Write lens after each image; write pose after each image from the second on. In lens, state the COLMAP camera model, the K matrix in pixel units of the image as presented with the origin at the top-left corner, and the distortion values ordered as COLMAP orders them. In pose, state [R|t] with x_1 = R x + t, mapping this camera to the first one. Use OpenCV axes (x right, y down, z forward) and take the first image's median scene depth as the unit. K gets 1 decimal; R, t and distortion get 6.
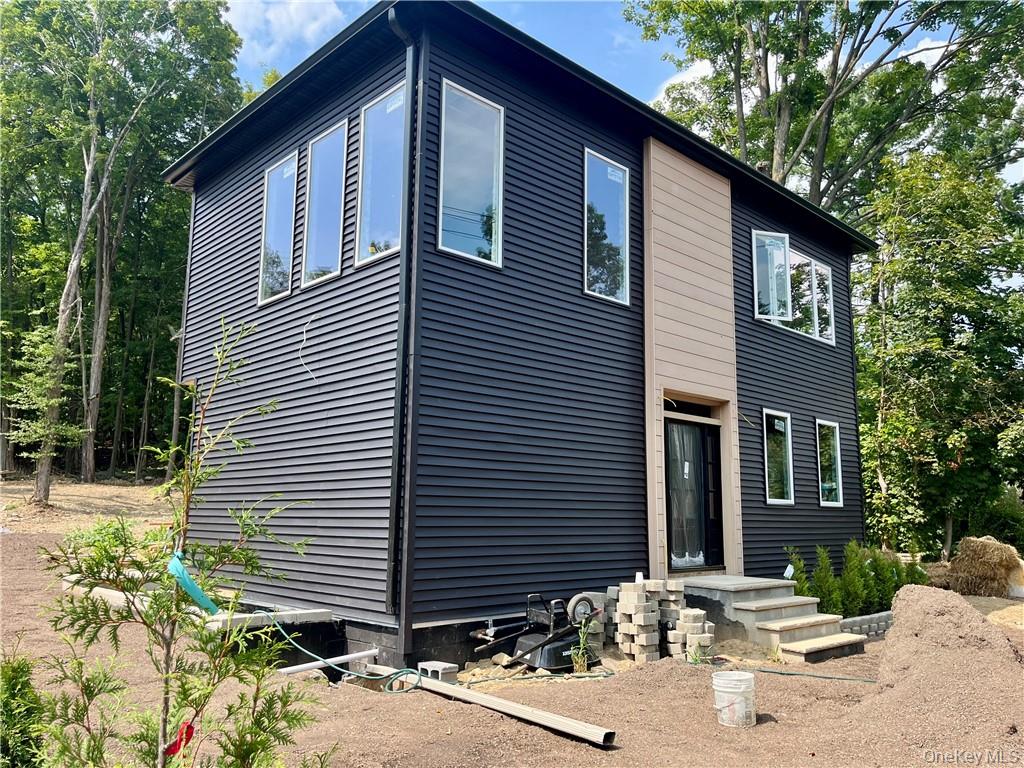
lens RADIAL K [[781.0, 0, 532.5], [0, 781.0, 387.0], [0, 0, 1]] dist [0.067185, -0.095888]
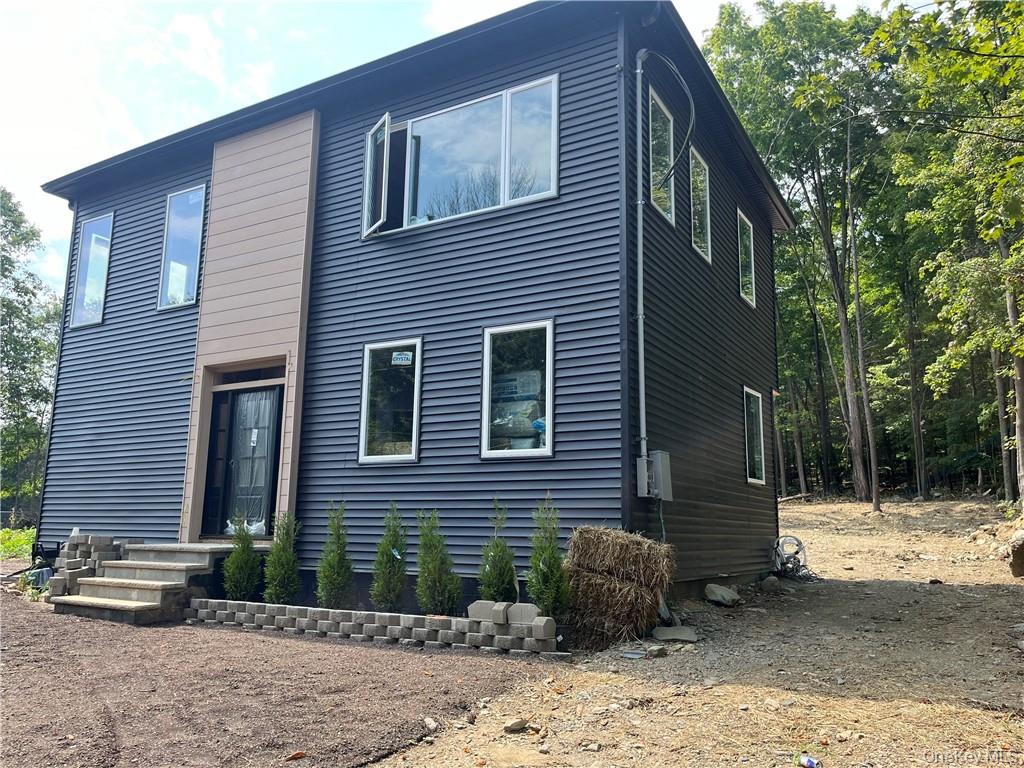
lens RADIAL K [[788.1, 0, 512.0], [0, 788.1, 384.0], [0, 0, 1]] dist [0.029943, -0.006394]
pose [[0.268411, -0.185579, -0.945260, 1.362762], [0.145384, 0.977832, -0.150692, 0.262019], [0.952270, -0.096978, 0.289441, 1.134927]]
